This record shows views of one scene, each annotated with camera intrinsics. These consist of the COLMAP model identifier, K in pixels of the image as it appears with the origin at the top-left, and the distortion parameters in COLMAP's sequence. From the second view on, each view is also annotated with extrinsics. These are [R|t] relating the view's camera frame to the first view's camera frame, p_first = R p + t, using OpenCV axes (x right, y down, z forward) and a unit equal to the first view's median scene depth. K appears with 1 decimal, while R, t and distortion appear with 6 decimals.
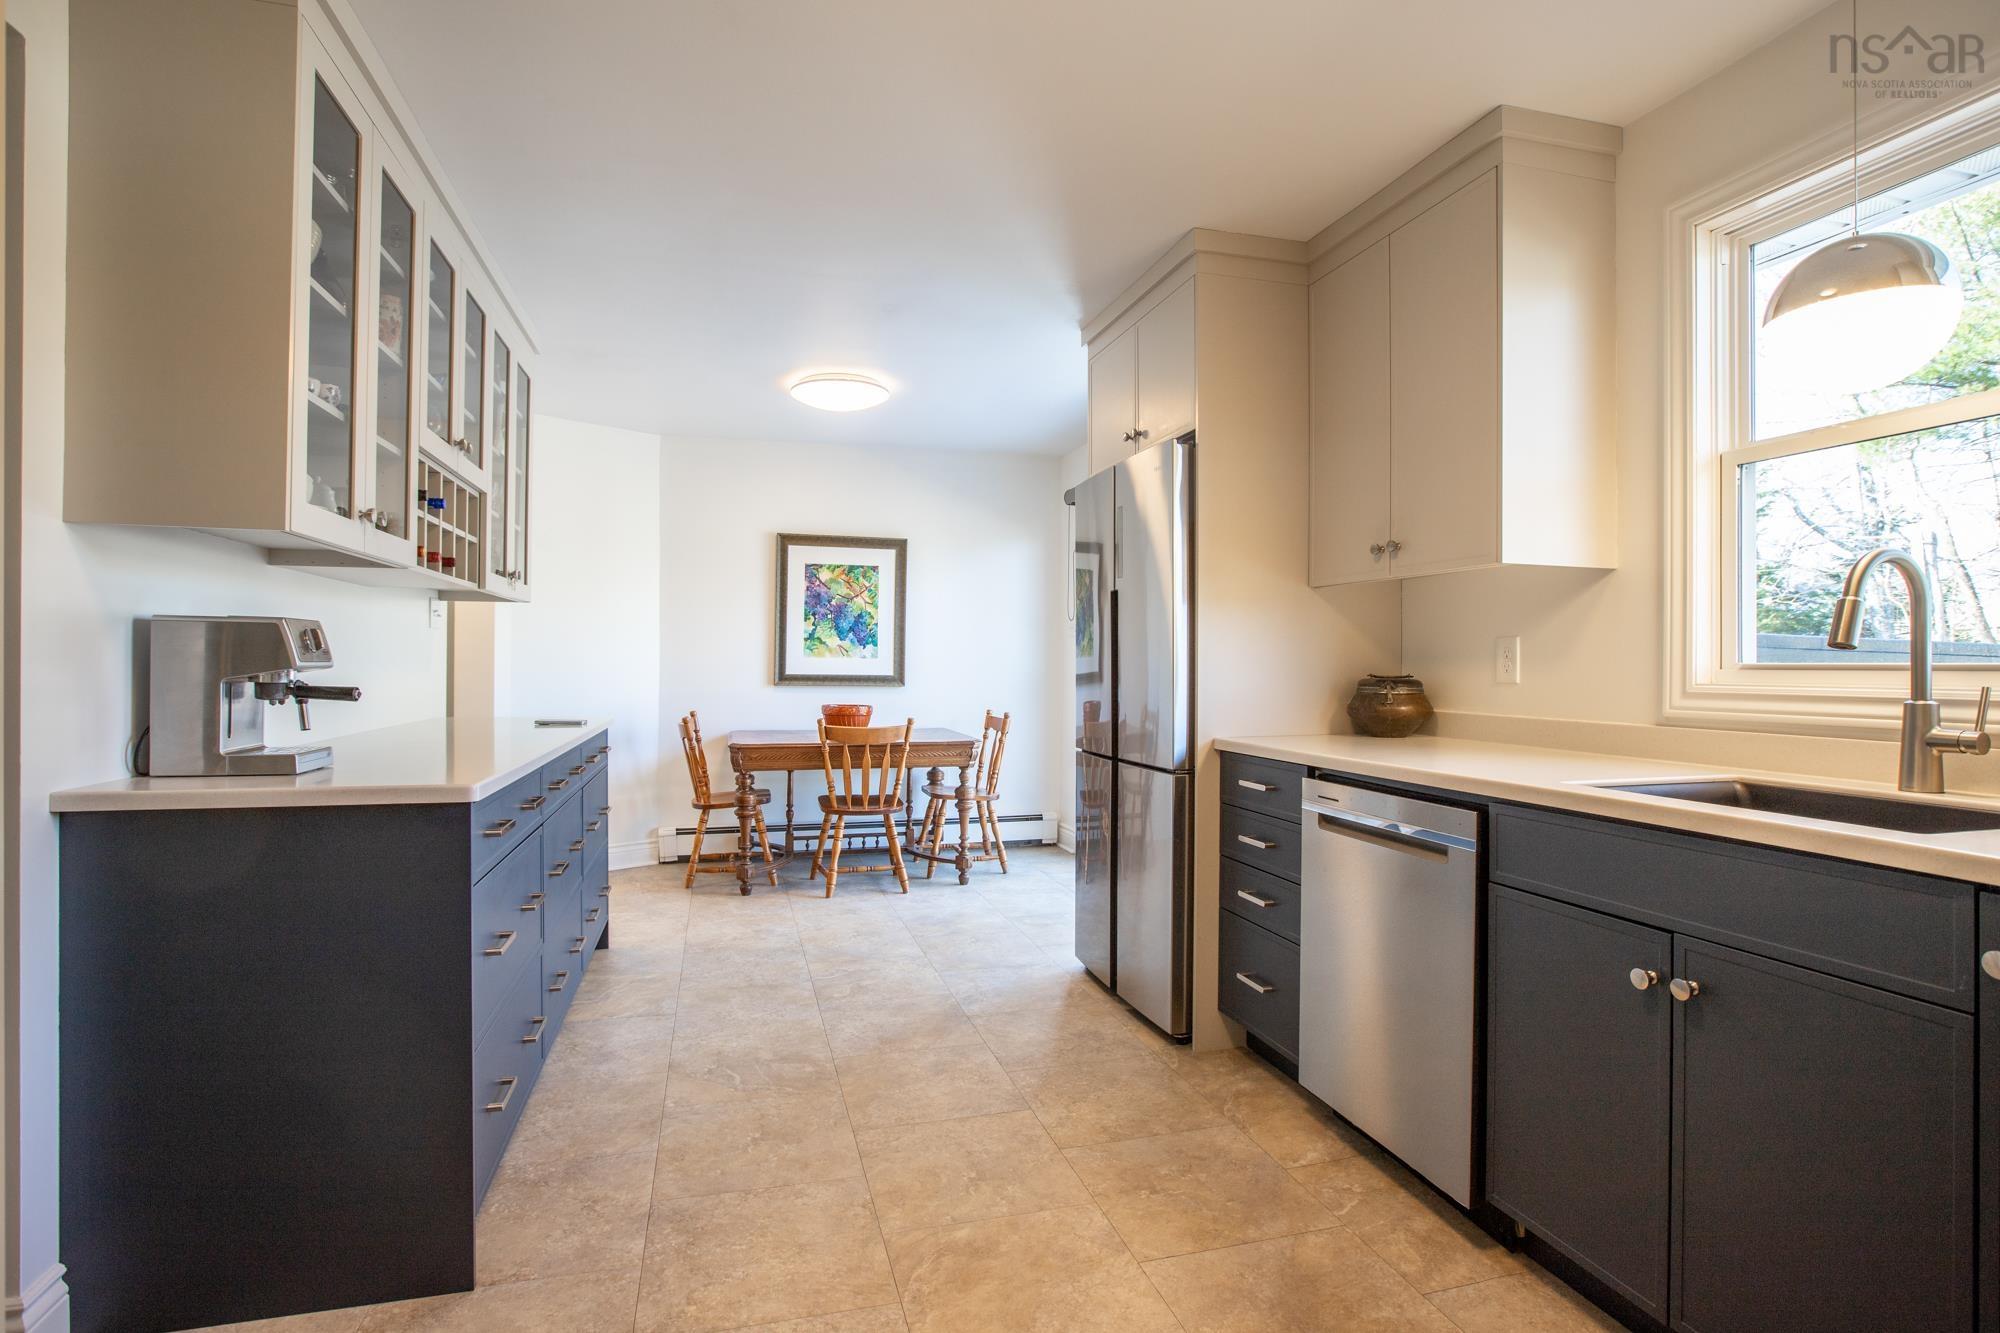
lens RADIAL K [[991.6, 0, 1000.0], [0, 991.6, 666.5], [0, 0, 1]] dist [-0.049059, 0.015120]
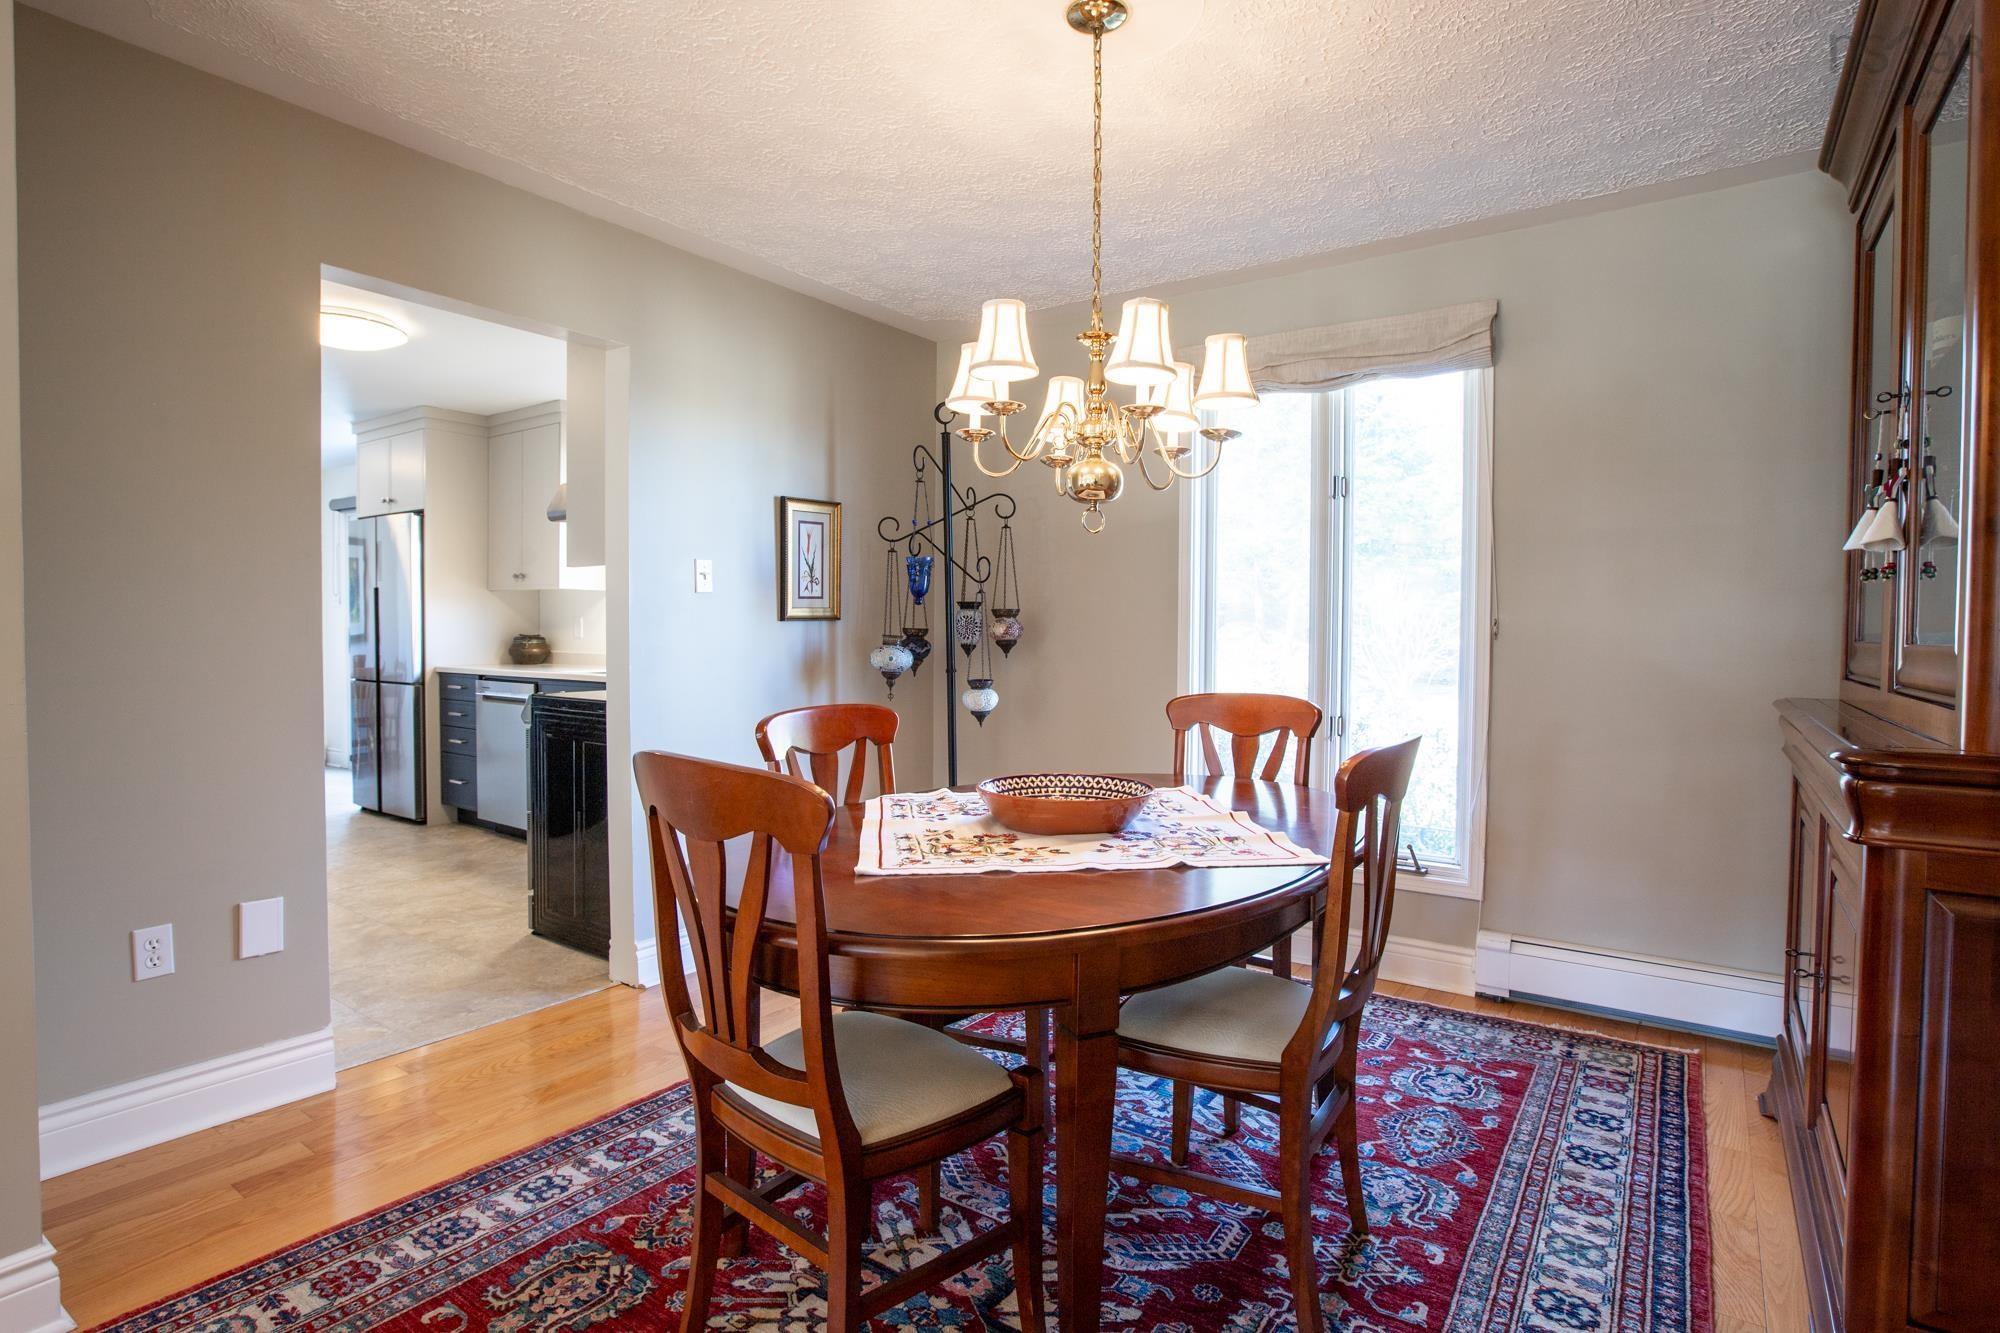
lens RADIAL K [[991.6, 0, 1000.0], [0, 991.6, 666.5], [0, 0, 1]] dist [-0.049059, 0.015120]
pose [[0.773895, -0.019008, 0.633029, -0.145102], [-0.000169, 0.999543, 0.030221, 0.012995], [-0.633314, -0.023495, 0.773538, -1.209344]]
